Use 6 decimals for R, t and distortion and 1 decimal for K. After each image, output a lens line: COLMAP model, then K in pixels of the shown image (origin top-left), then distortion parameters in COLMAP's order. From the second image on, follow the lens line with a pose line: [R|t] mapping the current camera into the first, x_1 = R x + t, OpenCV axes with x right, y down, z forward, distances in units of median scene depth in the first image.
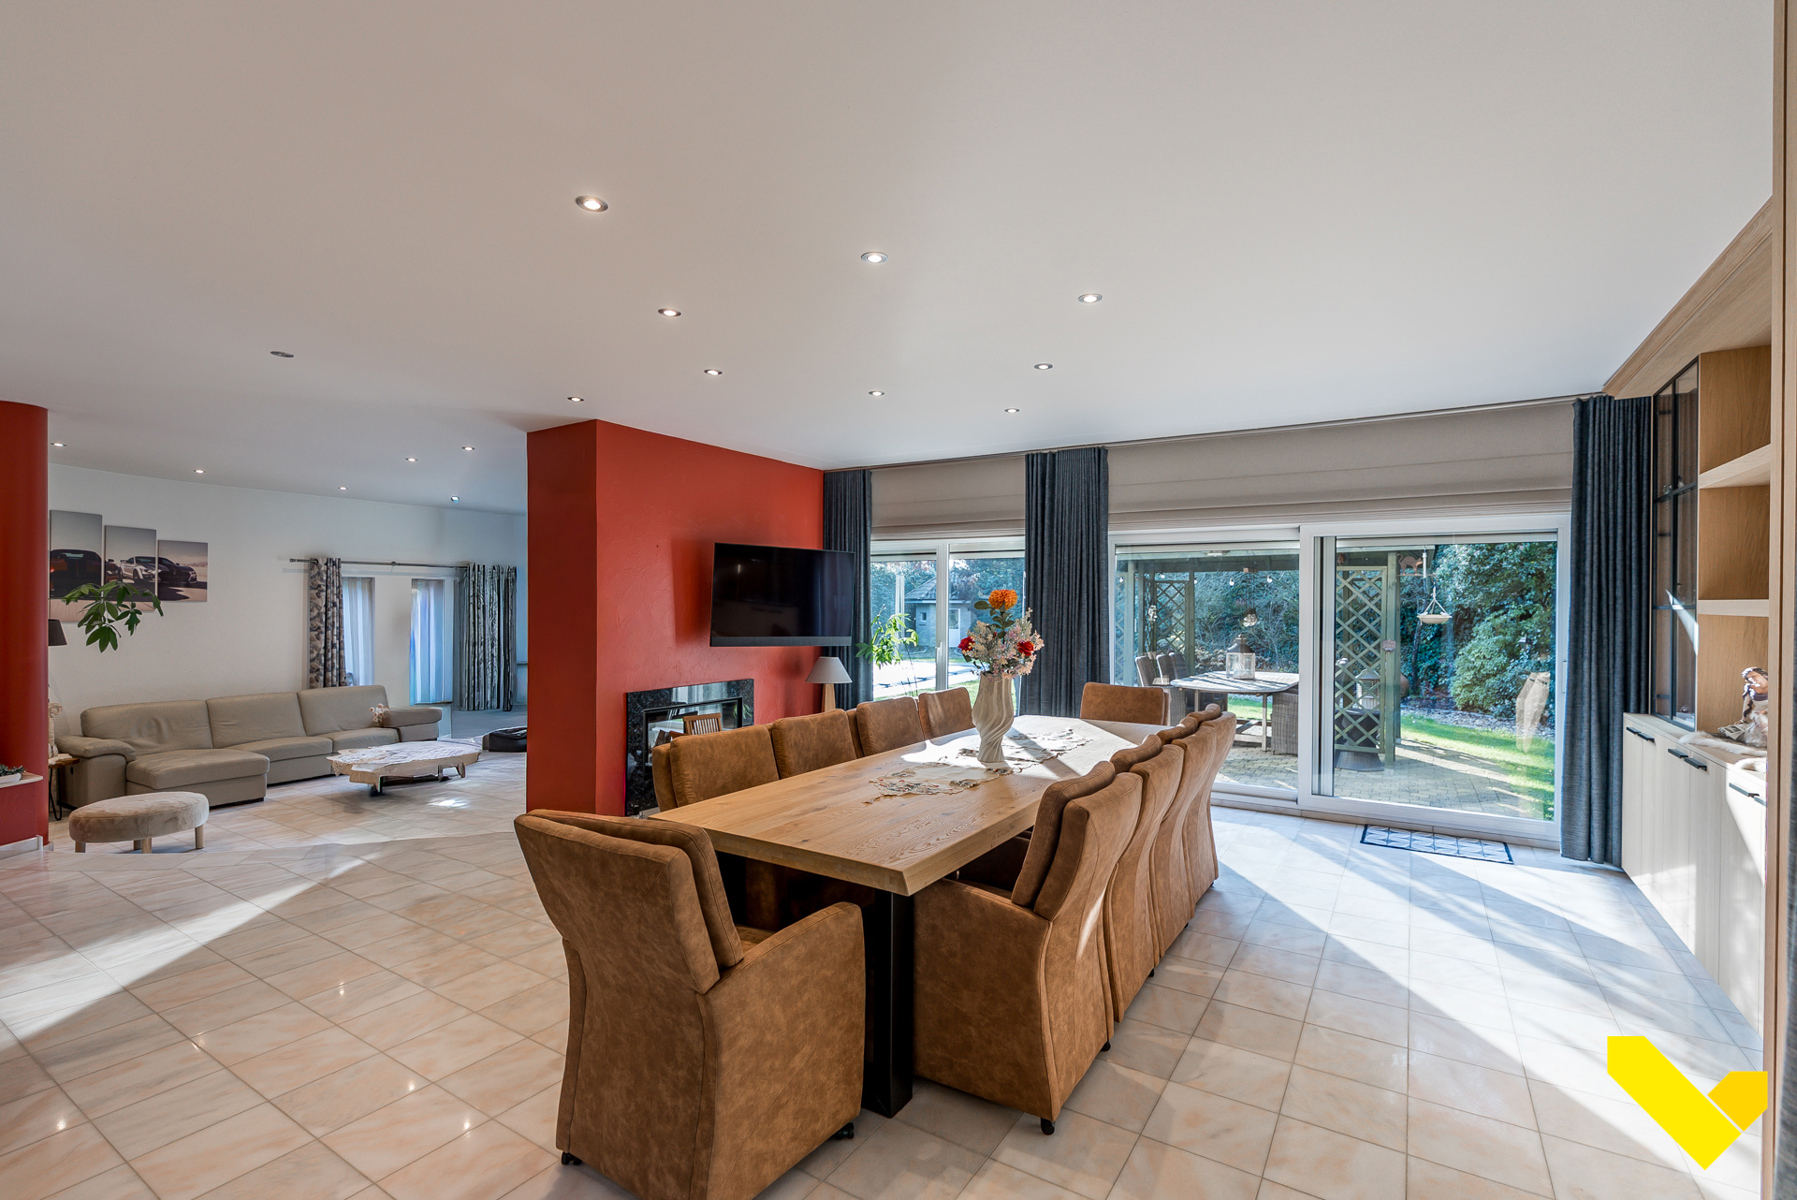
lens RADIAL K [[818.2, 0, 896.9], [0, 818.2, 606.0], [0, 0, 1]] dist [0.001469, 0.001084]
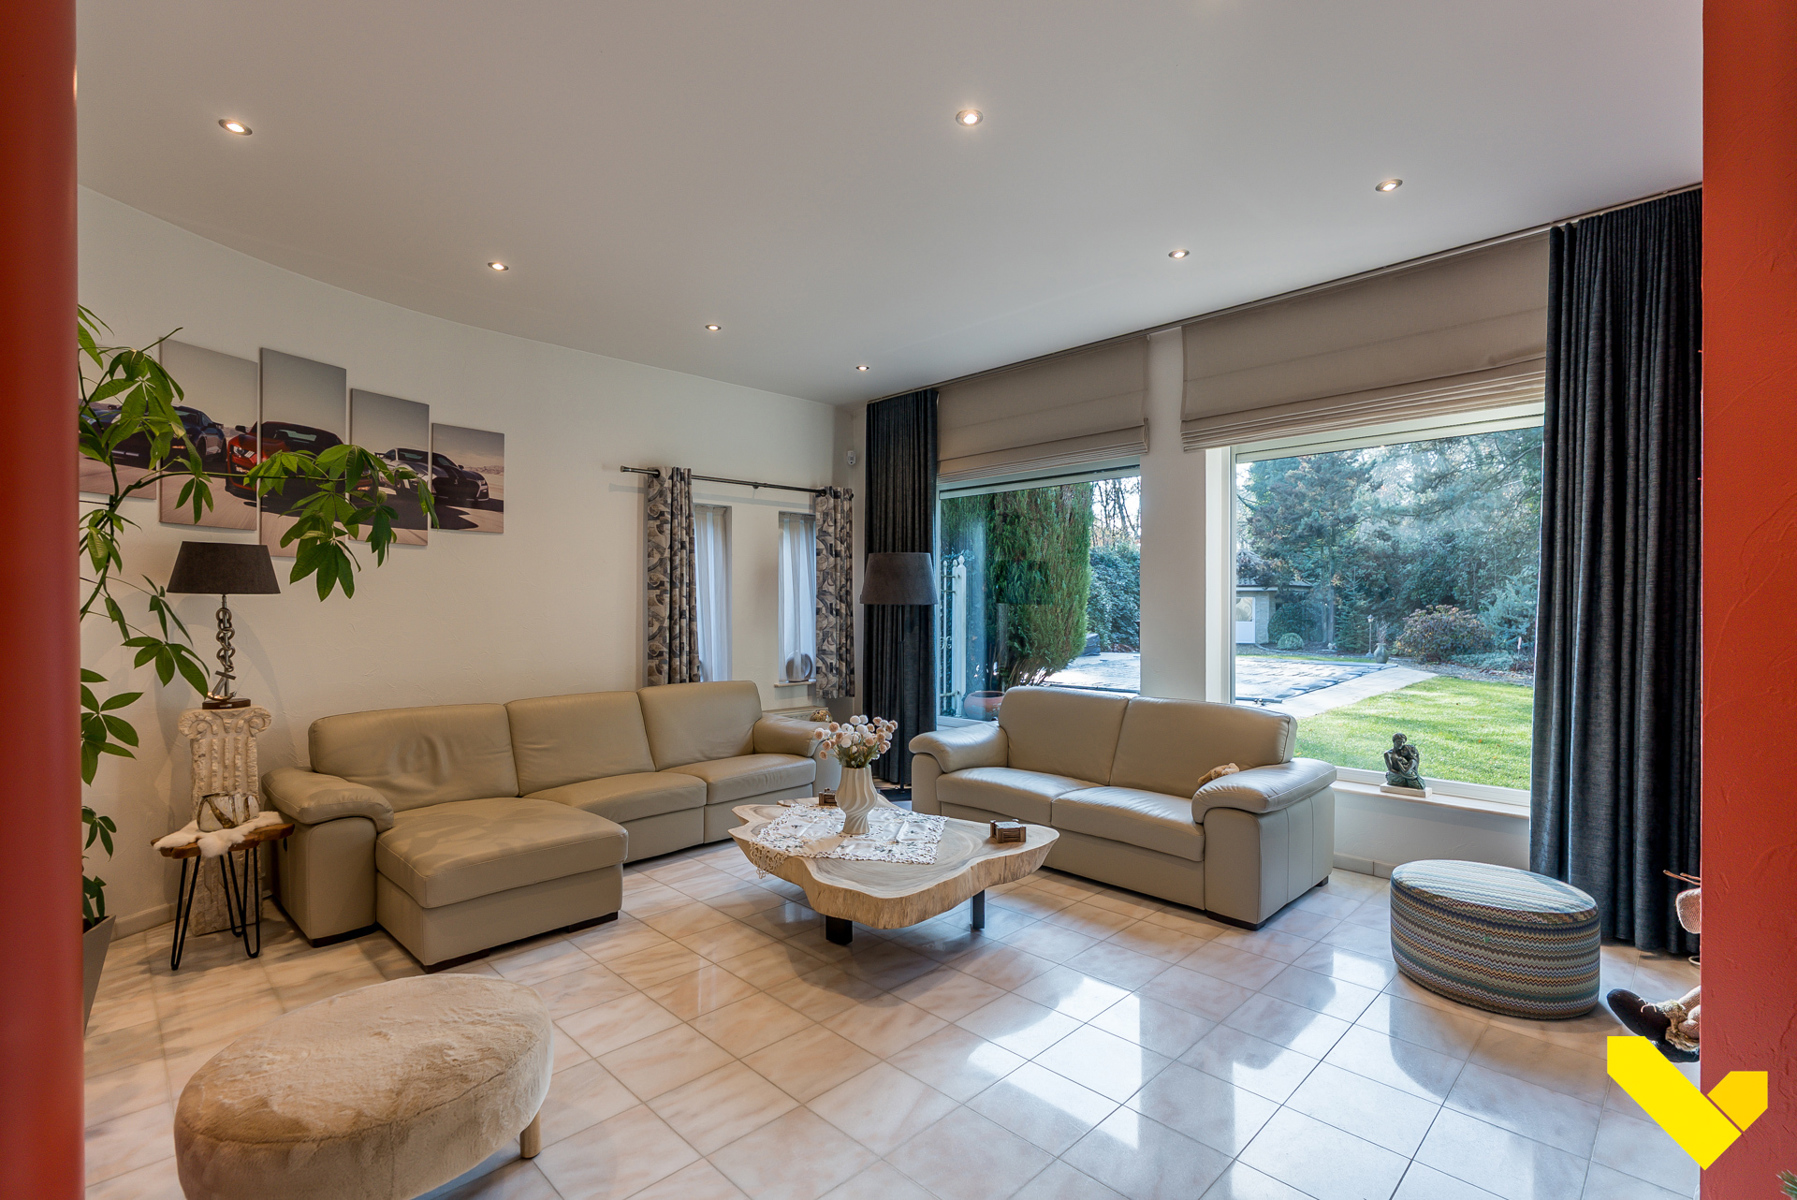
lens RADIAL K [[818.2, 0, 899.2], [0, 818.2, 605.5], [0, 0, 1]] dist [0.001469, 0.001084]
pose [[0.975941, -0.003354, -0.218010, -0.410855], [0.003563, 0.999993, 0.000566, 0.043384], [0.218007, -0.001329, 0.975946, 0.459591]]
